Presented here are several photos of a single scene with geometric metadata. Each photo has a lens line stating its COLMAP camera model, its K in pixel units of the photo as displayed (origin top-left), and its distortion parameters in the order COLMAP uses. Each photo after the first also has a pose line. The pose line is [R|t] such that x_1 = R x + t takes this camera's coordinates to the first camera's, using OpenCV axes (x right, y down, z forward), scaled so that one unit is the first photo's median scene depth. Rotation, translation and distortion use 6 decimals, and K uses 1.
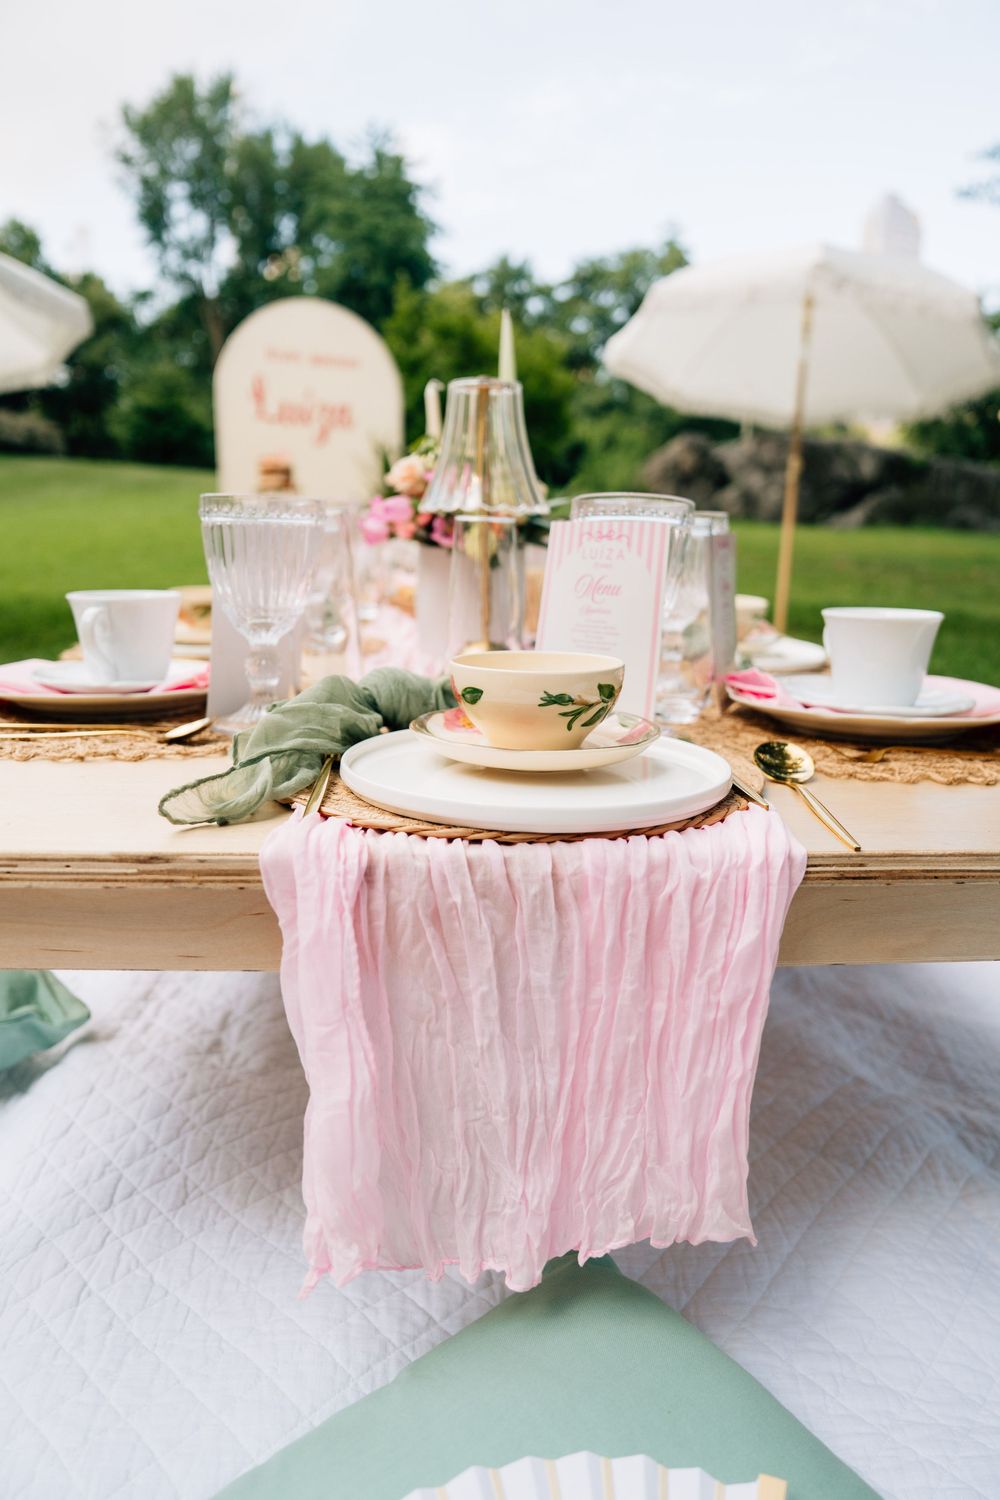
lens RADIAL K [[1011.3, 0, 504.6], [0, 1011.3, 750.4], [0, 0, 1]] dist [0.003837, -0.010397]
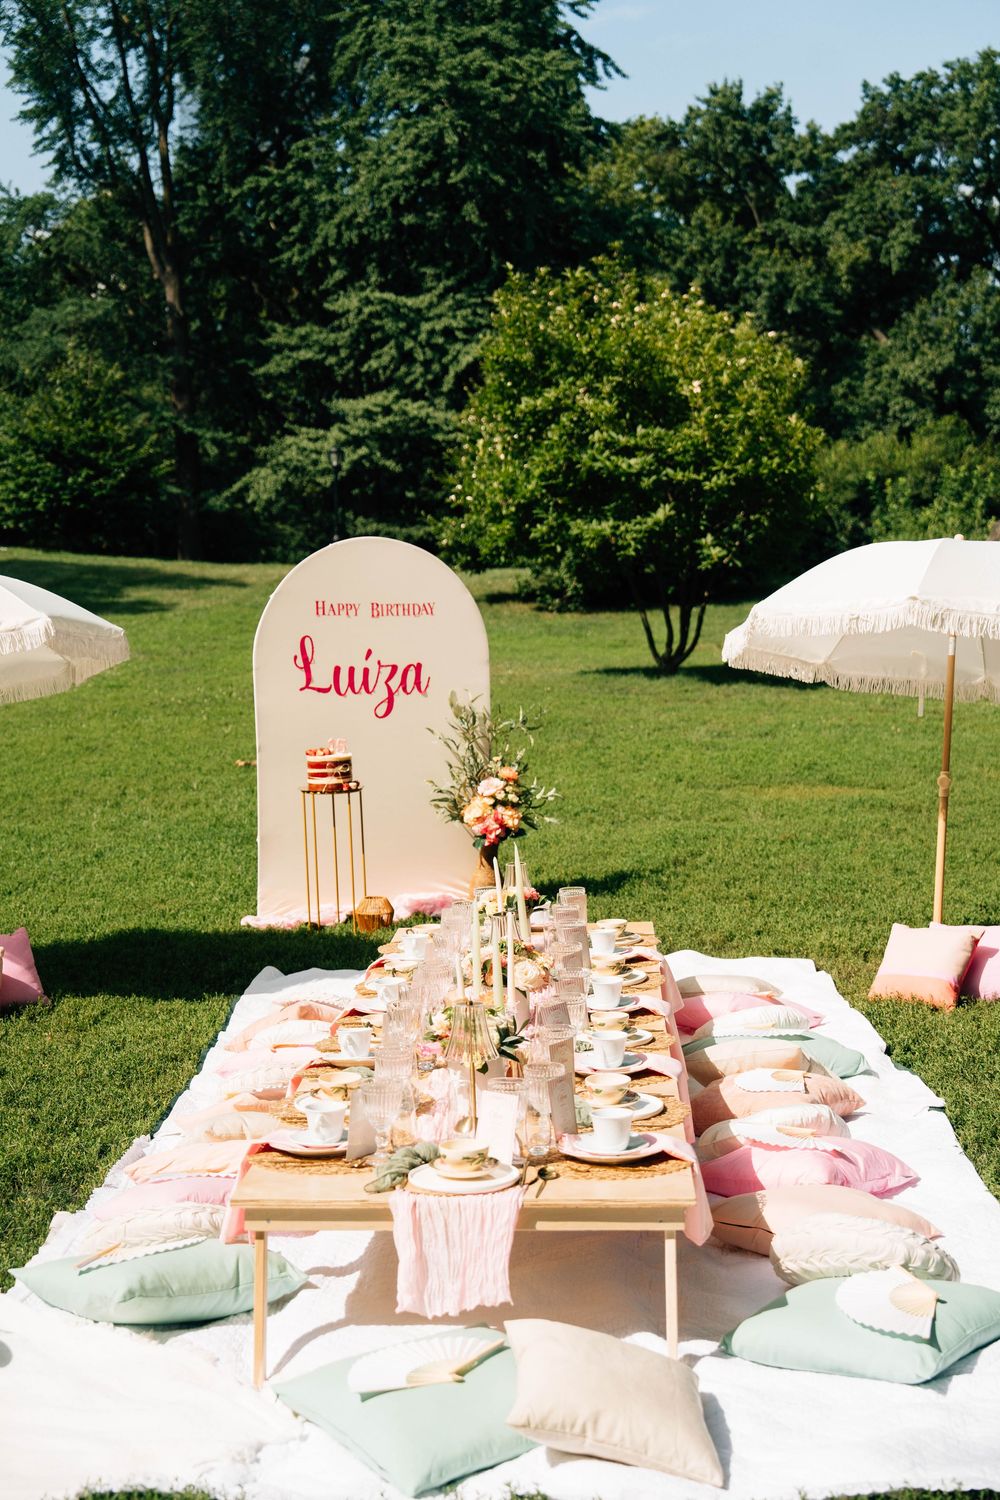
lens RADIAL K [[2227.7, 0, 499.6], [0, 2227.7, 744.7], [0, 0, 1]] dist [0.217634, 0.000000]
pose [[0.992246, -0.032132, -0.120061, 0.115486], [0.013827, 0.988545, -0.150292, -0.029794], [0.123515, 0.147466, 0.981324, -0.694124]]
